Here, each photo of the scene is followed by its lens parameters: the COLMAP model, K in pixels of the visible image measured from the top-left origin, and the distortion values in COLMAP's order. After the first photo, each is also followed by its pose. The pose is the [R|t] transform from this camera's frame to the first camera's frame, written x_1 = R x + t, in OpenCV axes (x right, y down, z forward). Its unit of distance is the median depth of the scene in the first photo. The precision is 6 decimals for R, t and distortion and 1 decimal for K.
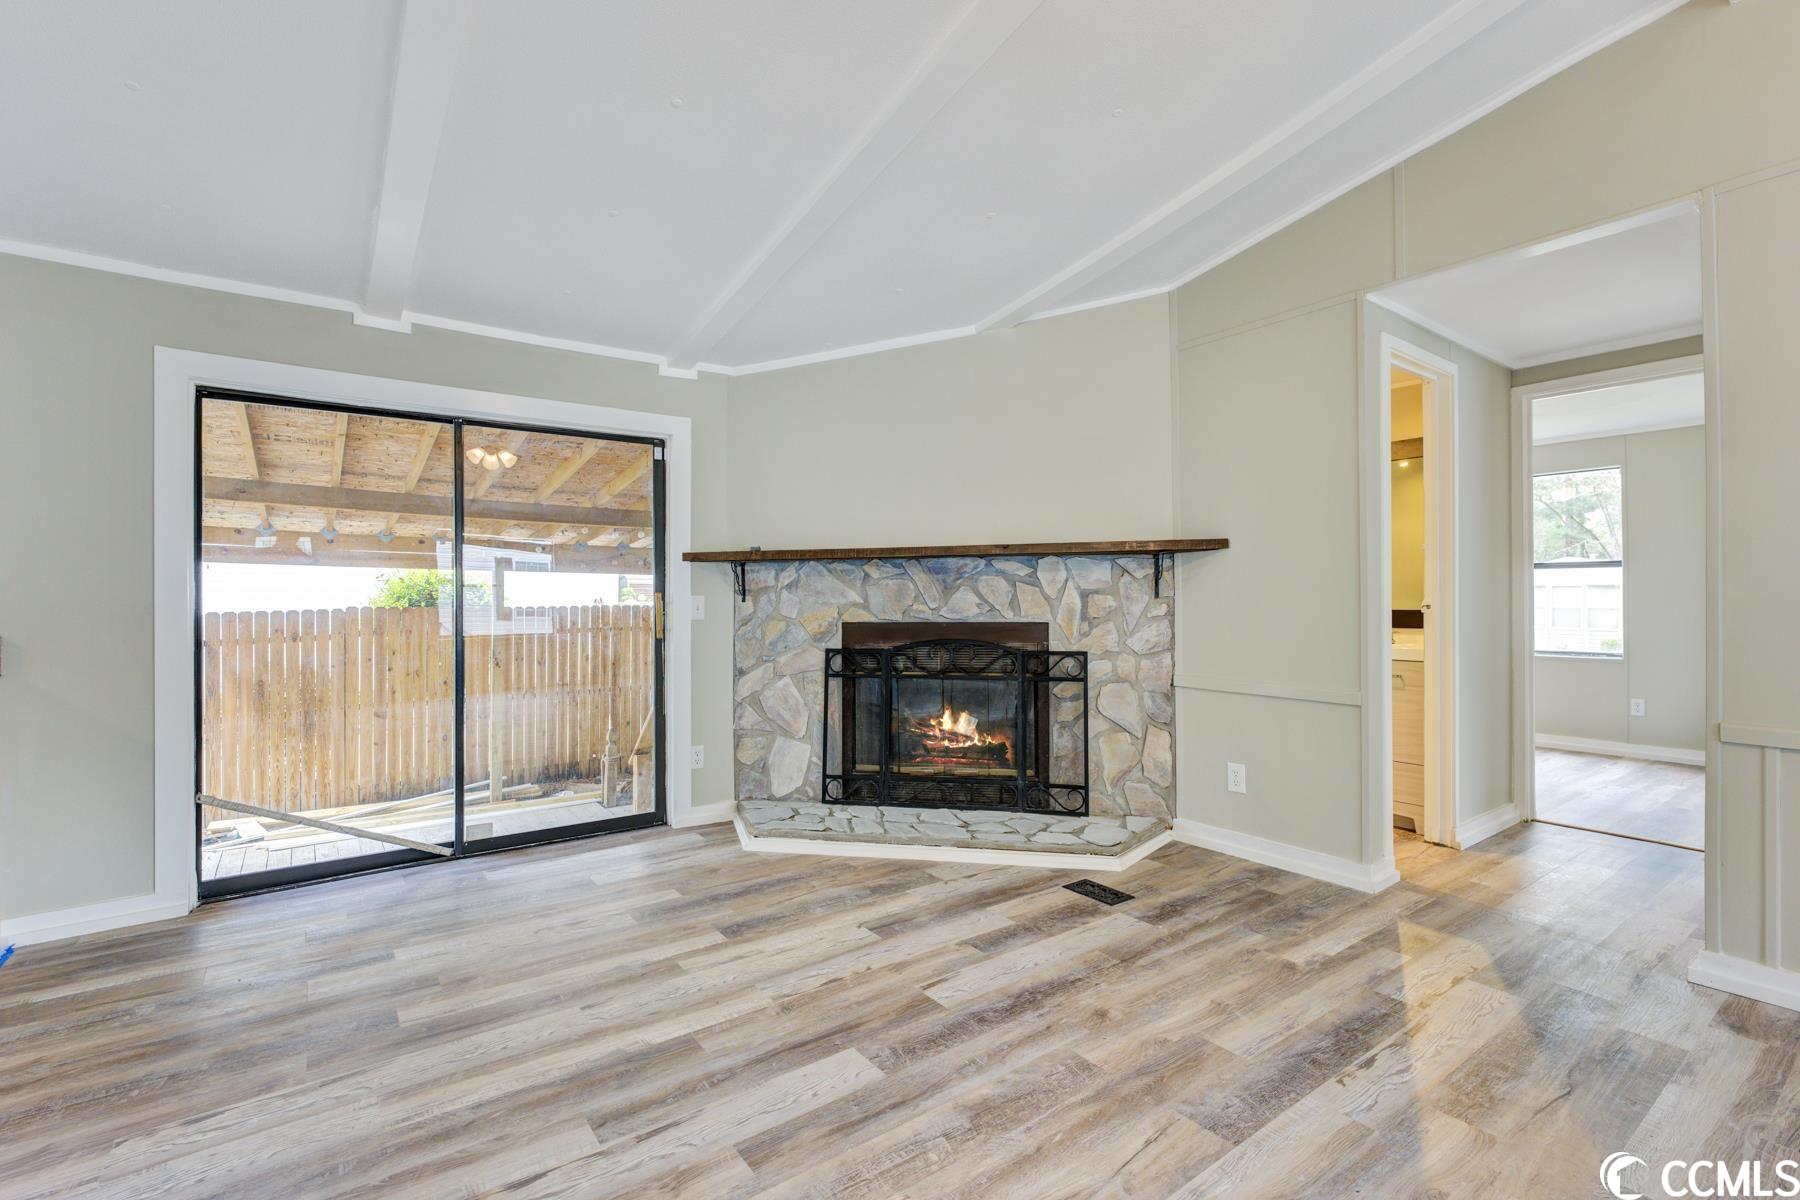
lens RADIAL K [[803.6, 0, 890.4], [0, 803.6, 592.9], [0, 0, 1]] dist [-0.001577, 0.000130]
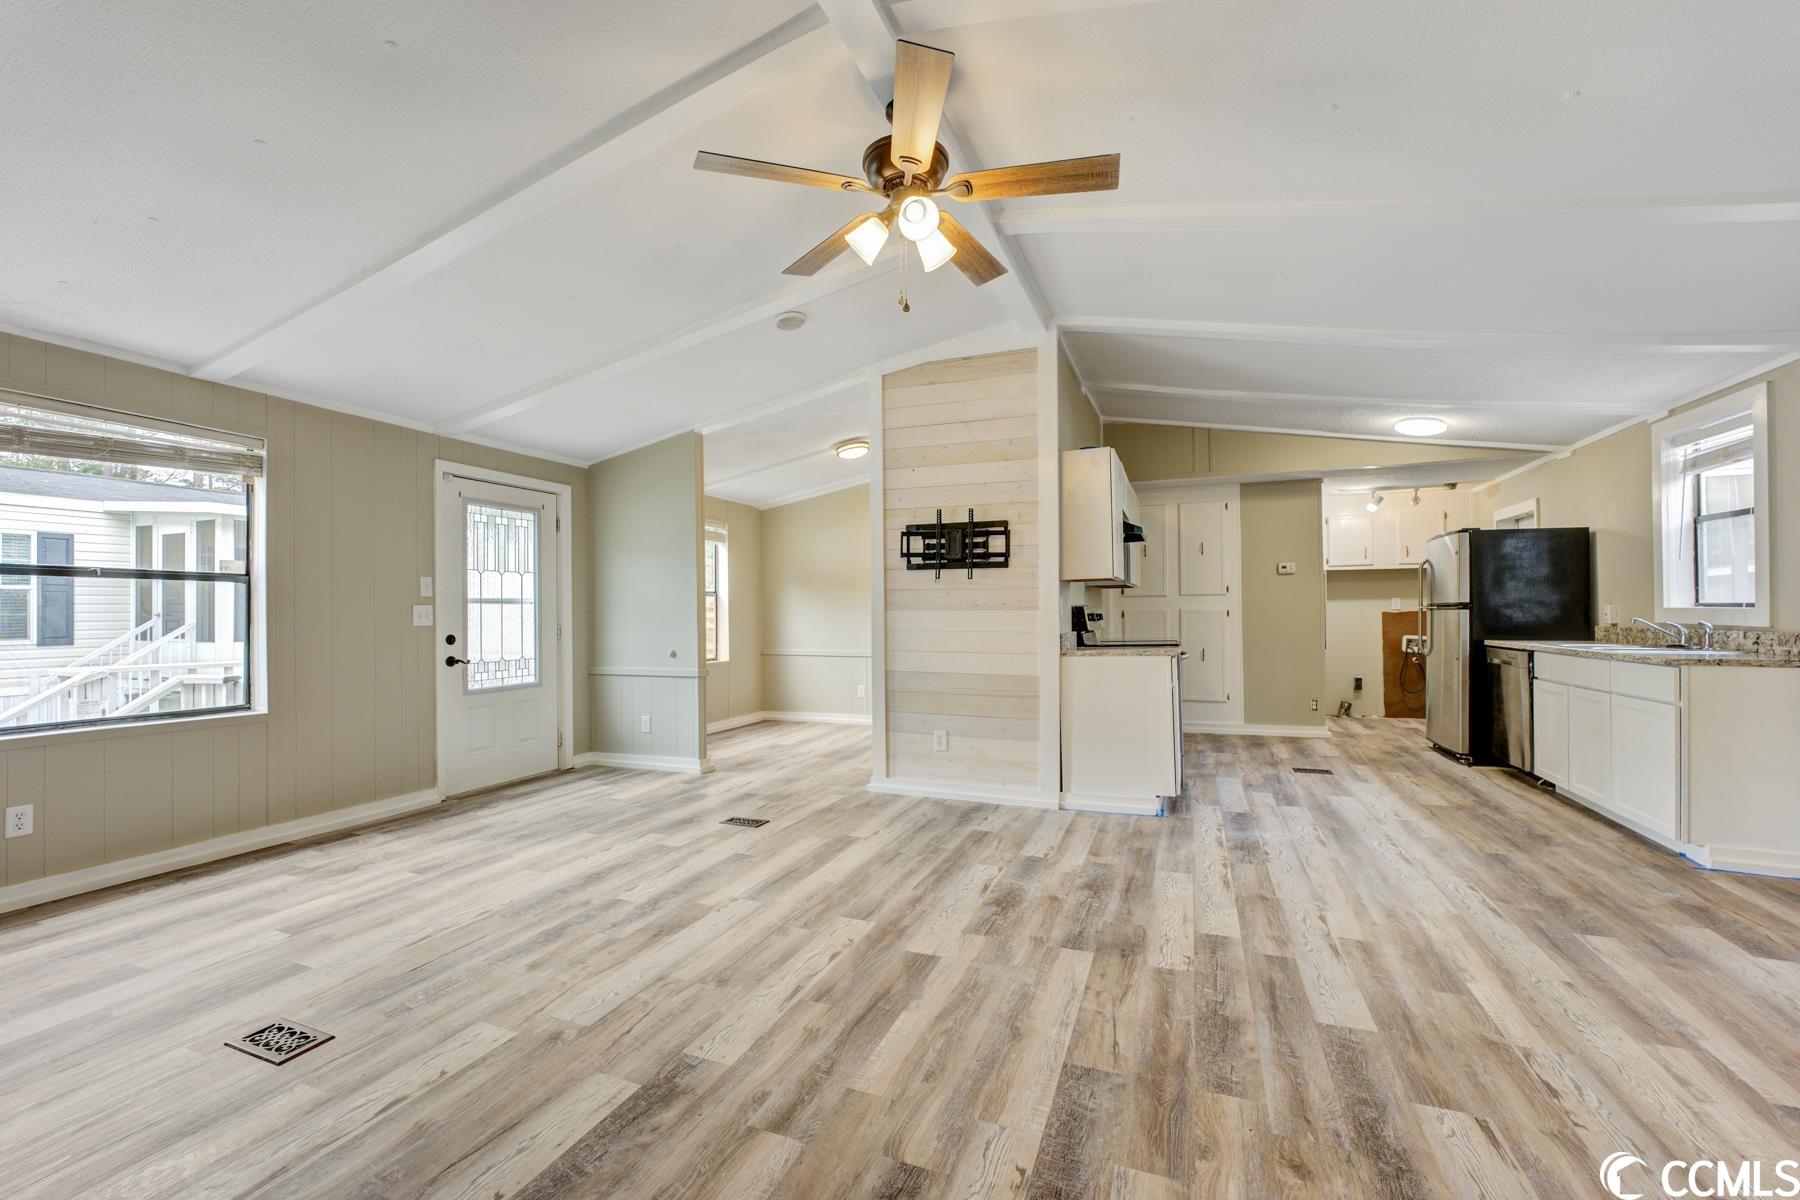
lens RADIAL K [[732.8, 0, 895.9], [0, 732.8, 604.3], [0, 0, 1]] dist [-0.021167, 0.000596]
pose [[-0.845881, 0.004694, -0.533350, 0.523474], [0.013081, 0.999843, -0.011947, -0.002266], [0.533211, -0.017083, -0.845810, 0.766786]]
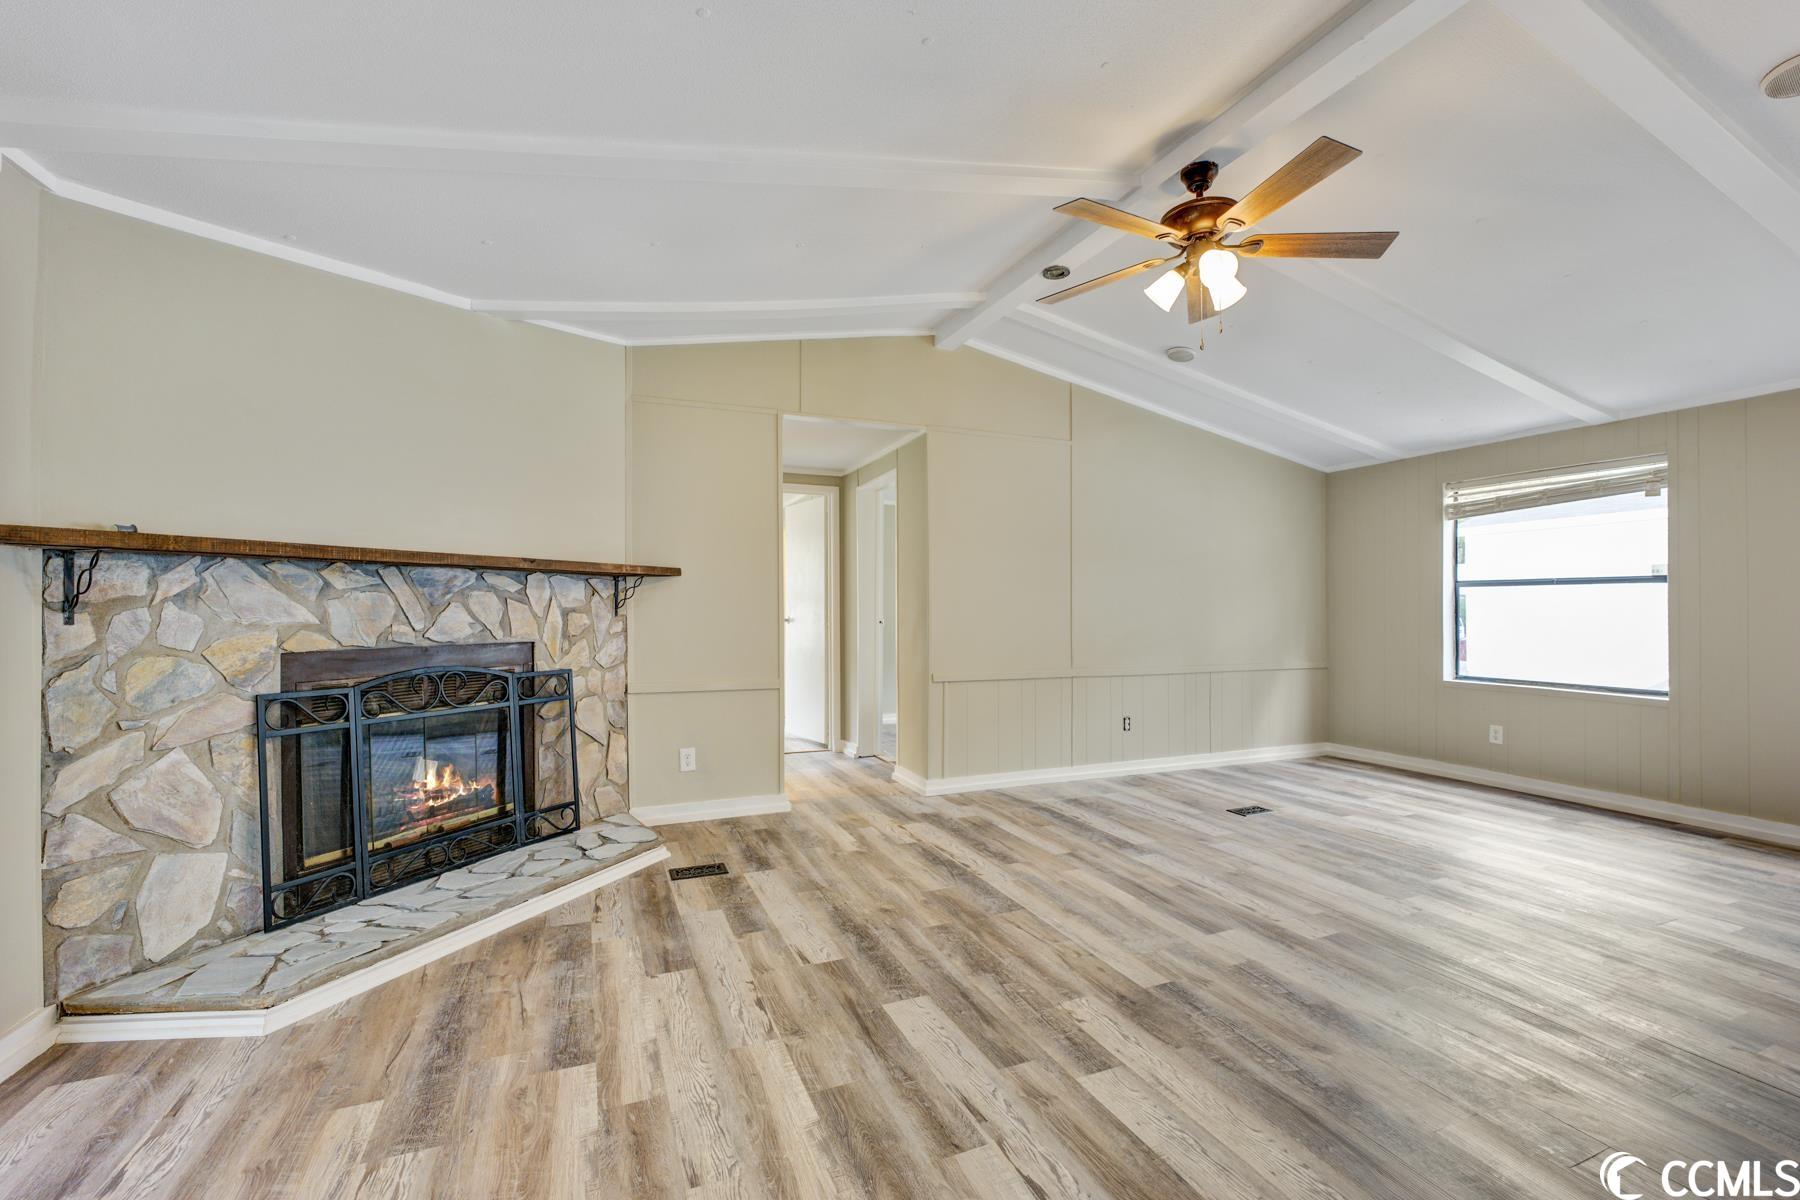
lens RADIAL K [[741.7, 0, 891.2], [0, 741.7, 615.9], [0, 0, 1]] dist [-0.016472, 0.000268]
pose [[0.229106, -0.001324, 0.973401, -0.560249], [-0.007378, 0.999968, 0.003097, -0.000171], [-0.973373, -0.007891, 0.229089, 0.386232]]
